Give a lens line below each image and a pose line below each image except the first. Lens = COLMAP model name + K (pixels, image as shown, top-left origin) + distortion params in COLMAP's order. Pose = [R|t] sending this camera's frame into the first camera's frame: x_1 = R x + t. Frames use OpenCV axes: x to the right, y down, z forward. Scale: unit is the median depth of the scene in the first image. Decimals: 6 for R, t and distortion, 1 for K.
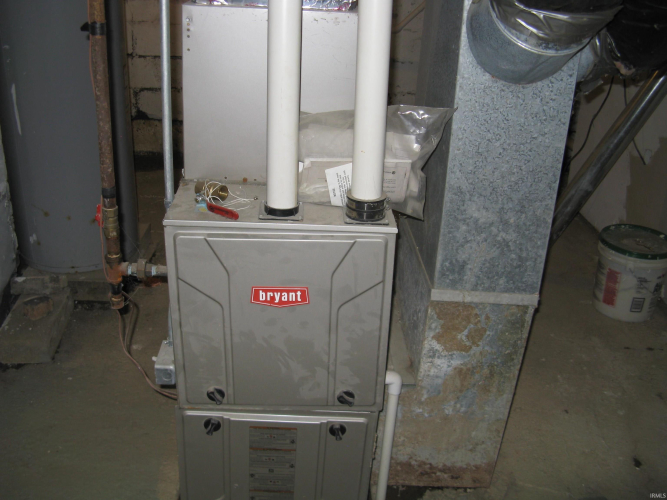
lens RADIAL K [[675.9, 0, 327.9], [0, 675.9, 236.8], [0, 0, 1]] dist [-0.212221, 0.238368]
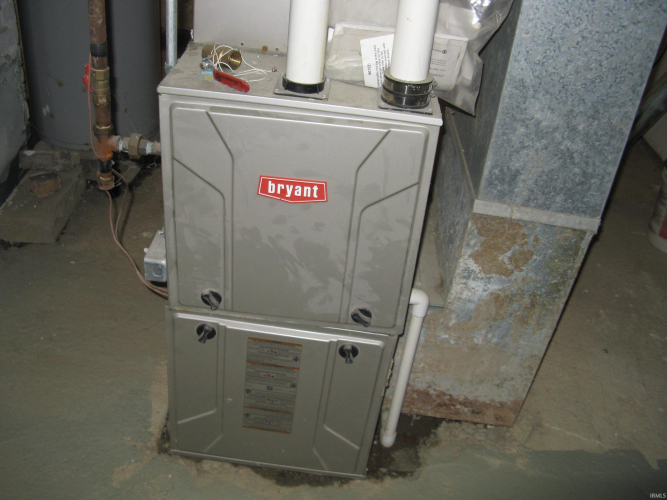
lens RADIAL K [[675.9, 0, 327.9], [0, 675.9, 236.8], [0, 0, 1]] dist [-0.212221, 0.238368]
pose [[0.994295, 0.094799, -0.048902, 0.016564], [-0.086703, 0.985302, 0.147181, 0.017293], [0.062136, -0.142101, 0.987900, 0.157267]]
